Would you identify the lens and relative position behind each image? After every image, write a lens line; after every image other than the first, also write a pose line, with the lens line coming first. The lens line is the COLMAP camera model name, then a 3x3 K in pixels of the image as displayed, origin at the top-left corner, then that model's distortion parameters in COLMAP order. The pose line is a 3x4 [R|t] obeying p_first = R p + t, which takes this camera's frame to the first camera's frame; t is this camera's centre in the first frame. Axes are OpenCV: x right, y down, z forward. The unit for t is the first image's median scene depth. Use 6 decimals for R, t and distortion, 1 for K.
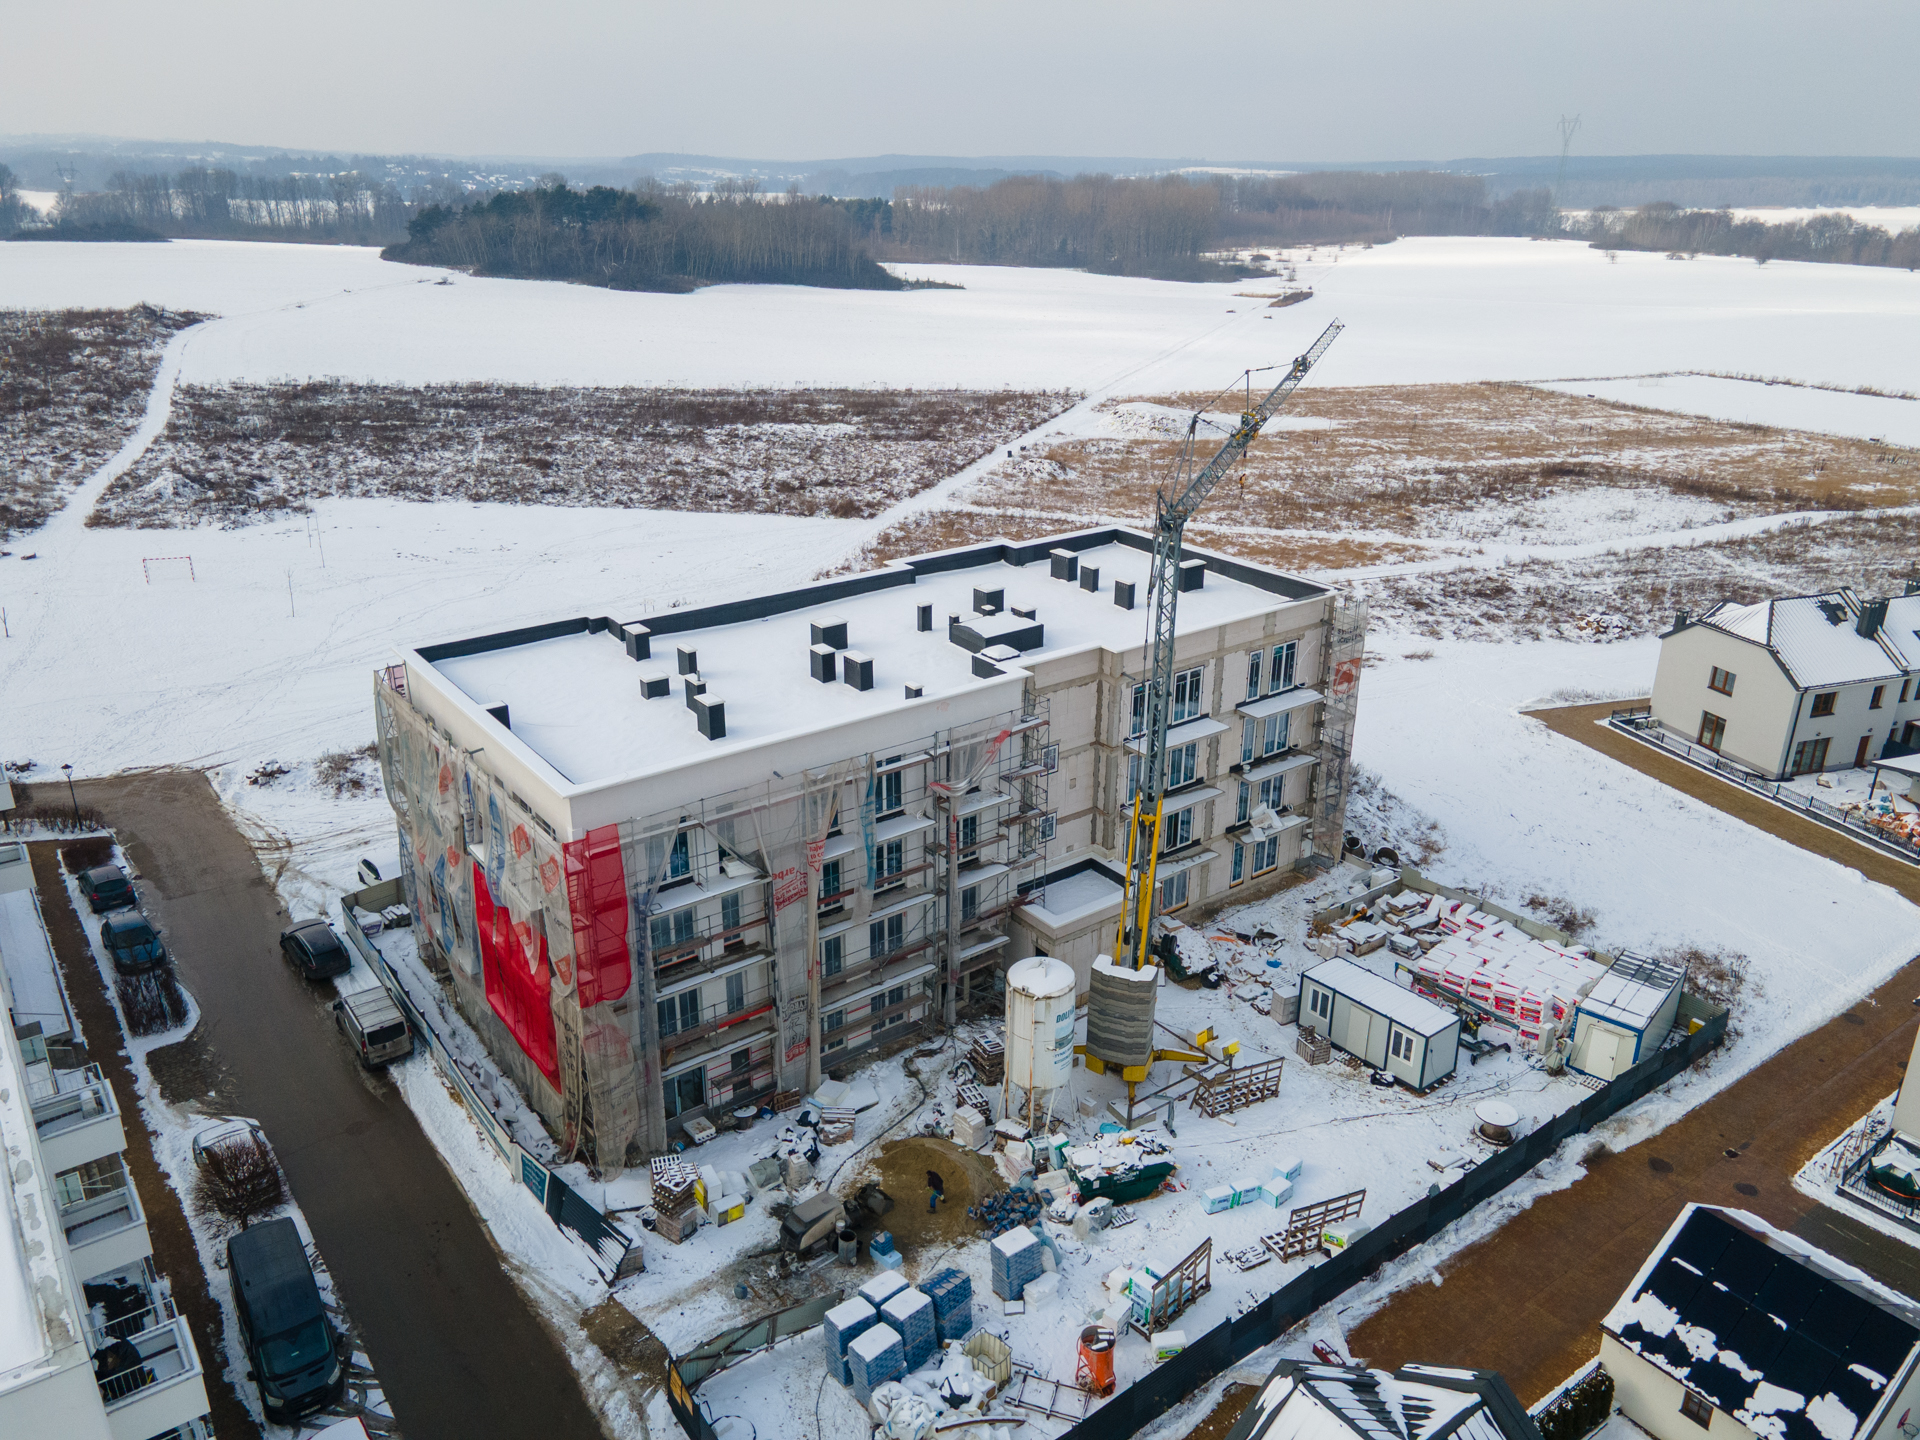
lens RADIAL K [[1375.2, 0, 960.0], [0, 1375.2, 720.0], [0, 0, 1]] dist [0.032280, 0.003123]
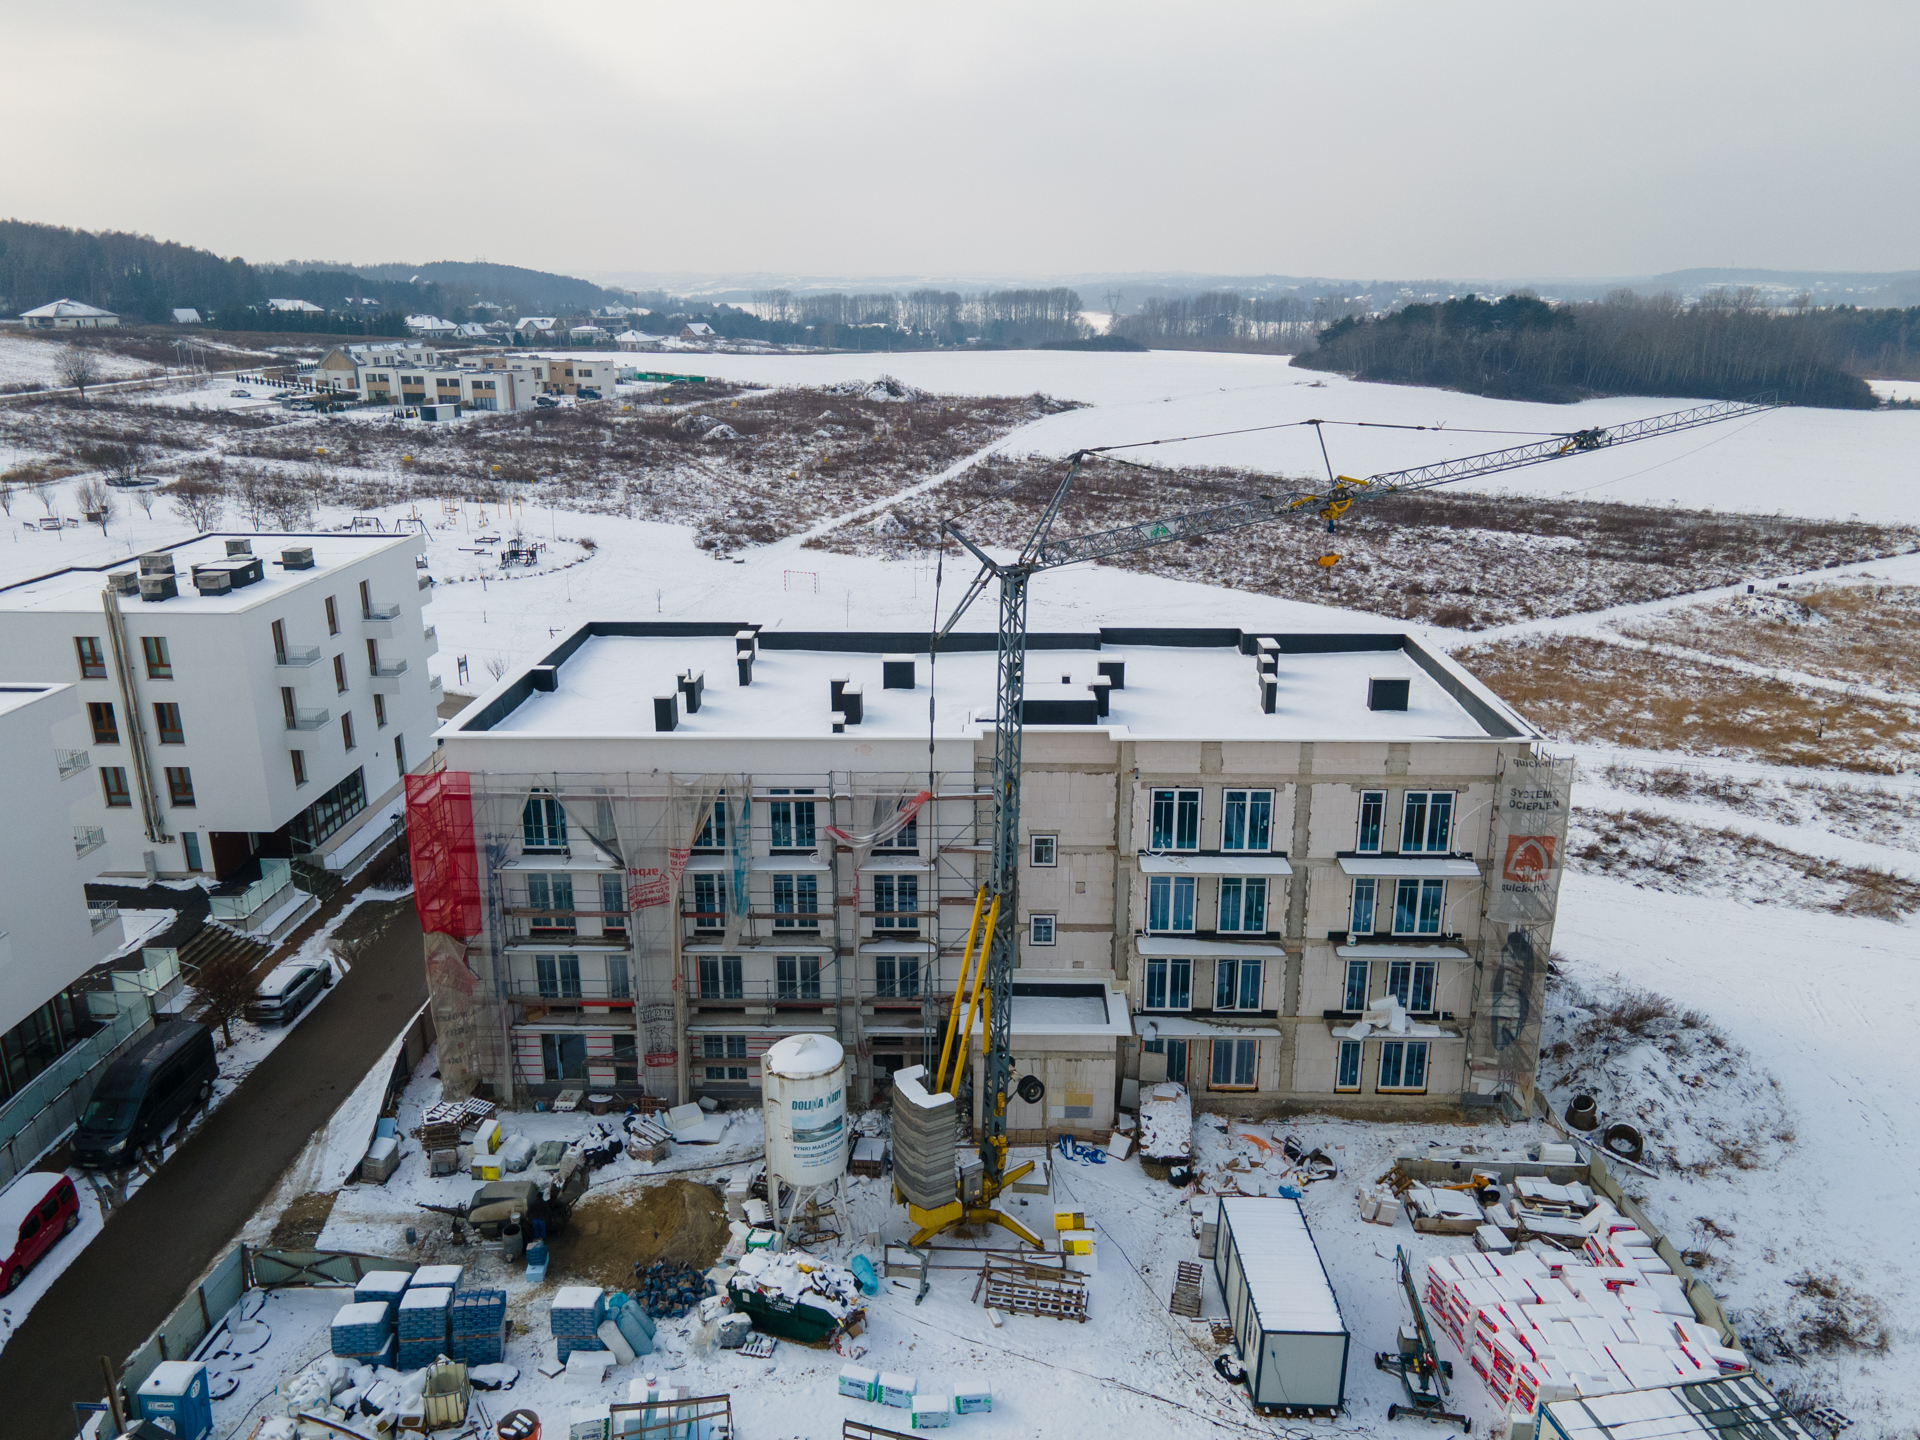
lens RADIAL K [[1375.2, 0, 960.0], [0, 1375.2, 720.0], [0, 0, 1]] dist [0.032280, 0.003123]
pose [[0.781949, 0.177800, -0.597447, 0.480553], [-0.223830, 0.974624, -0.002904, -0.033855], [0.581770, 0.135998, 0.801903, 0.237899]]
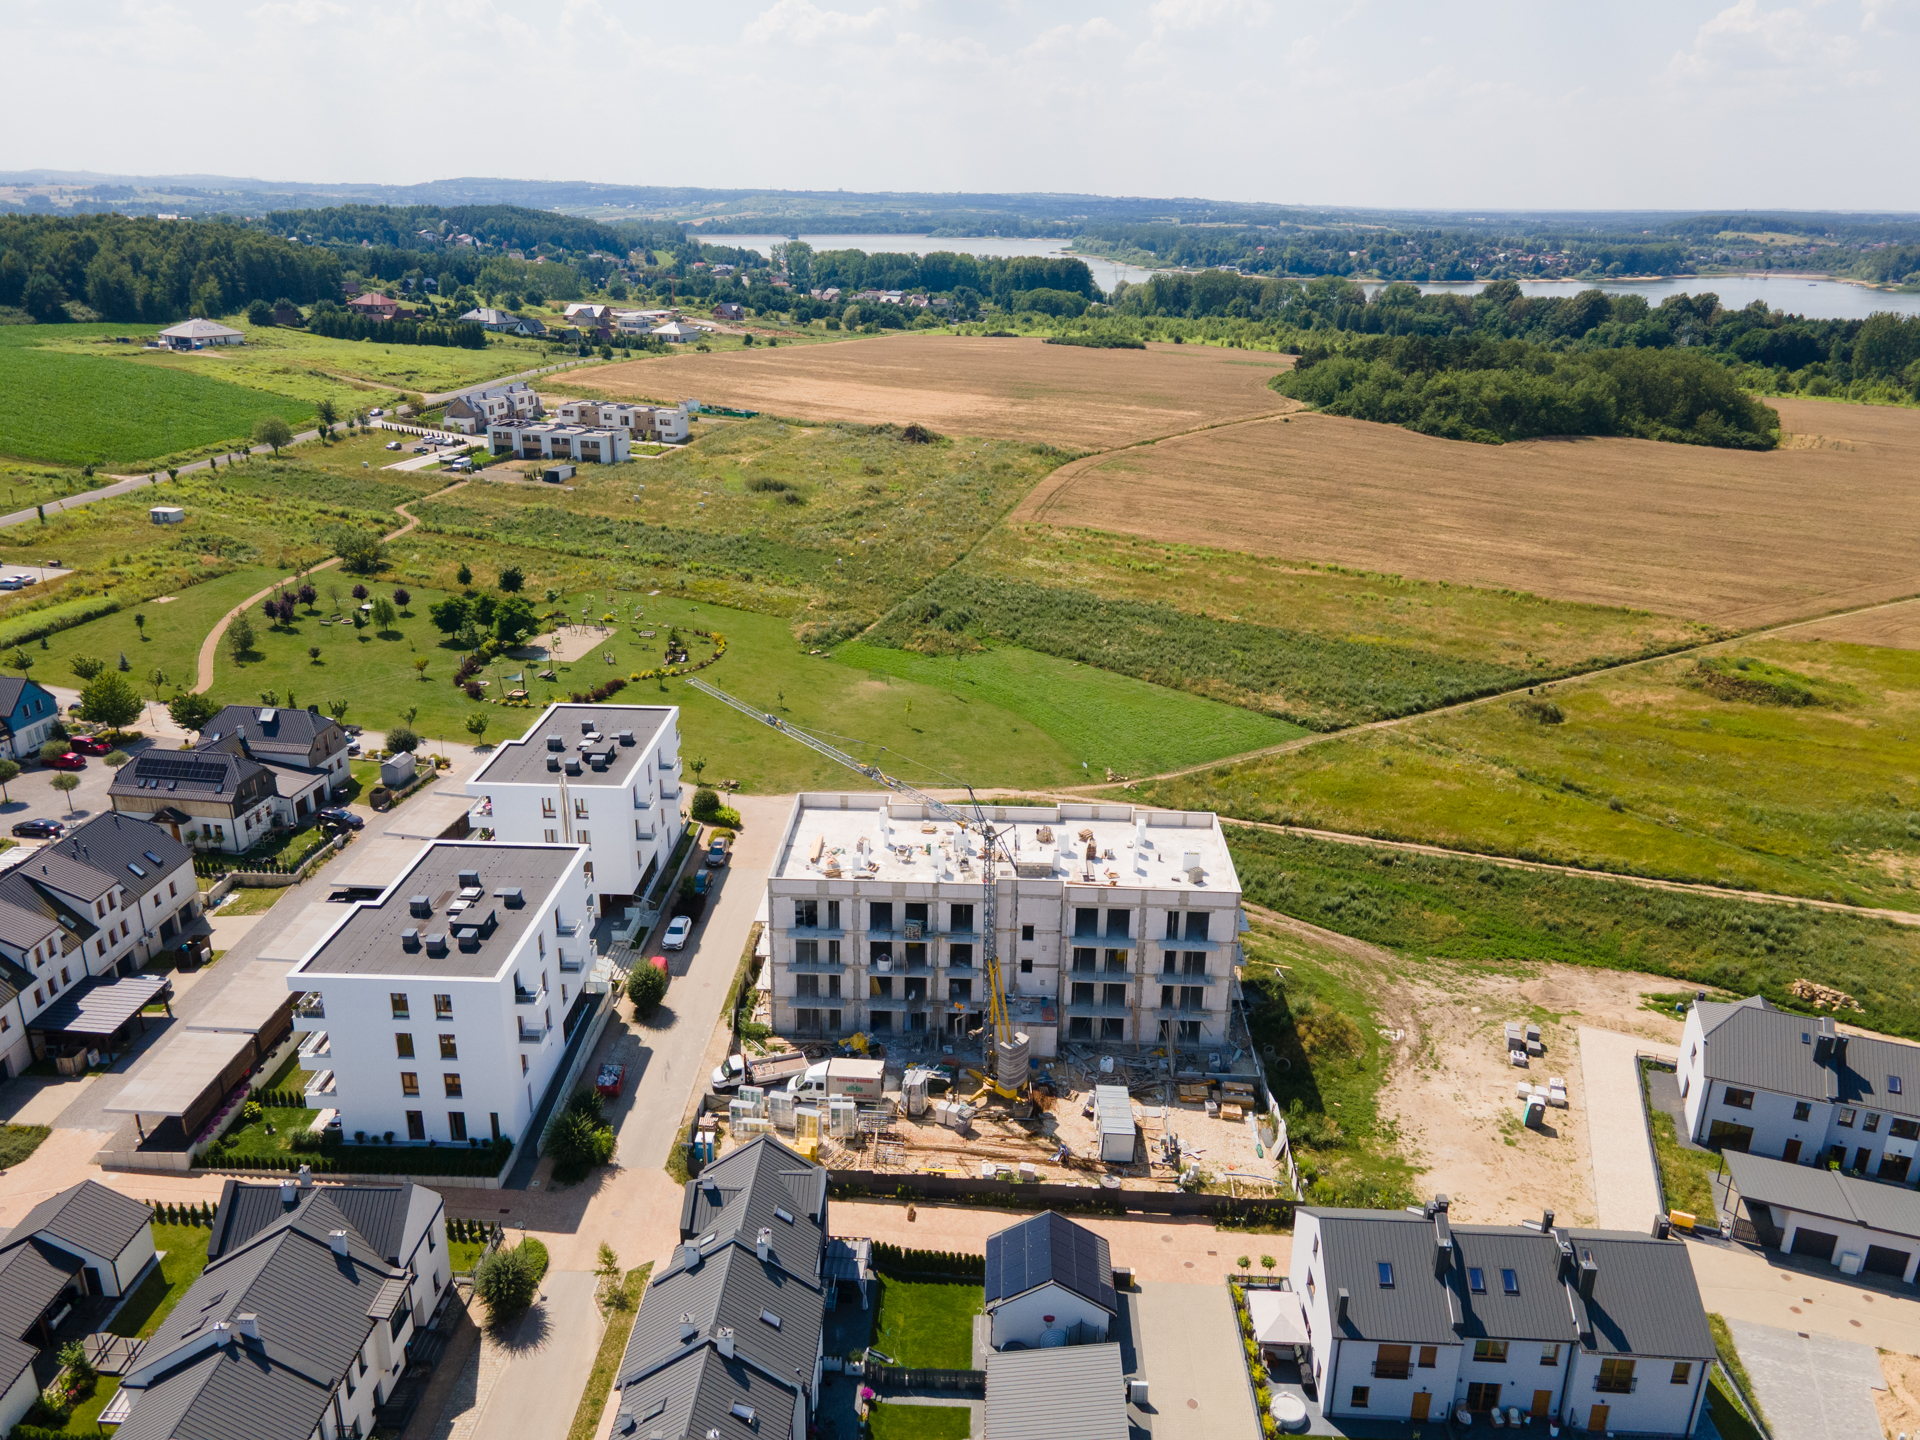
lens RADIAL K [[1387.3, 0, 960.0], [0, 1387.3, 720.0], [0, 0, 1]] dist [0.007610, 0.009636]
pose [[0.776422, 0.225004, -0.588679, 0.969691], [-0.242513, 0.968835, 0.050450, -0.302754], [0.581684, 0.103592, 0.806791, -0.591256]]
